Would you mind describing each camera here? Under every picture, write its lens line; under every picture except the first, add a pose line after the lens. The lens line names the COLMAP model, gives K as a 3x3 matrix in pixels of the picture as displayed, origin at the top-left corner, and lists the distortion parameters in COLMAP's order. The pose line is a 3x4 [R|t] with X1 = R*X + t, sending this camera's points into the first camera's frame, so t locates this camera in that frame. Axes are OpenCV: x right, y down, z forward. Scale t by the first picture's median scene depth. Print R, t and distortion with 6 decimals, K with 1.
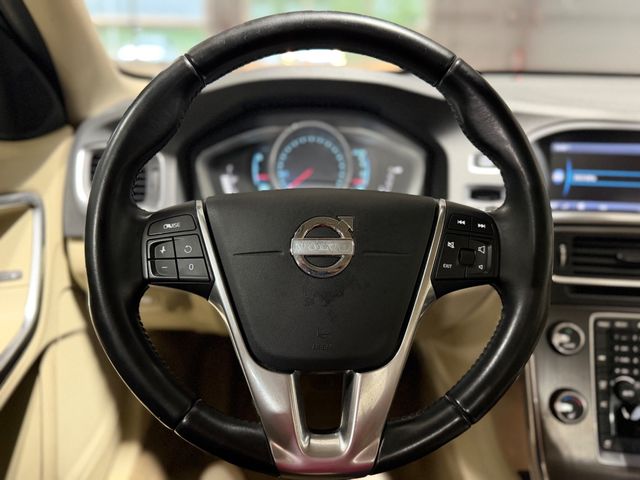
lens RADIAL K [[491.2, 0, 320.0], [0, 491.2, 240.0], [0, 0, 1]] dist [0.009298, 0.001269]
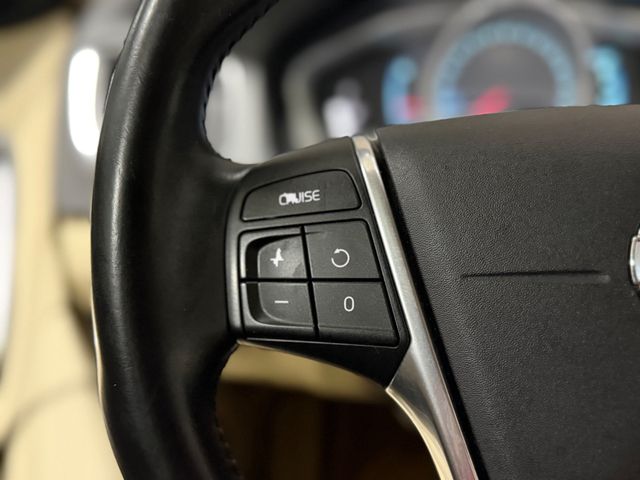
lens RADIAL K [[729.8, 0, 320.0], [0, 729.8, 240.0], [0, 0, 1]] dist [0.096066, -0.011033]
pose [[0.989660, 0.023960, -0.141418, -0.201110], [-0.020116, 0.999390, 0.028546, -0.011958], [0.142016, -0.025406, 0.989538, 0.416065]]
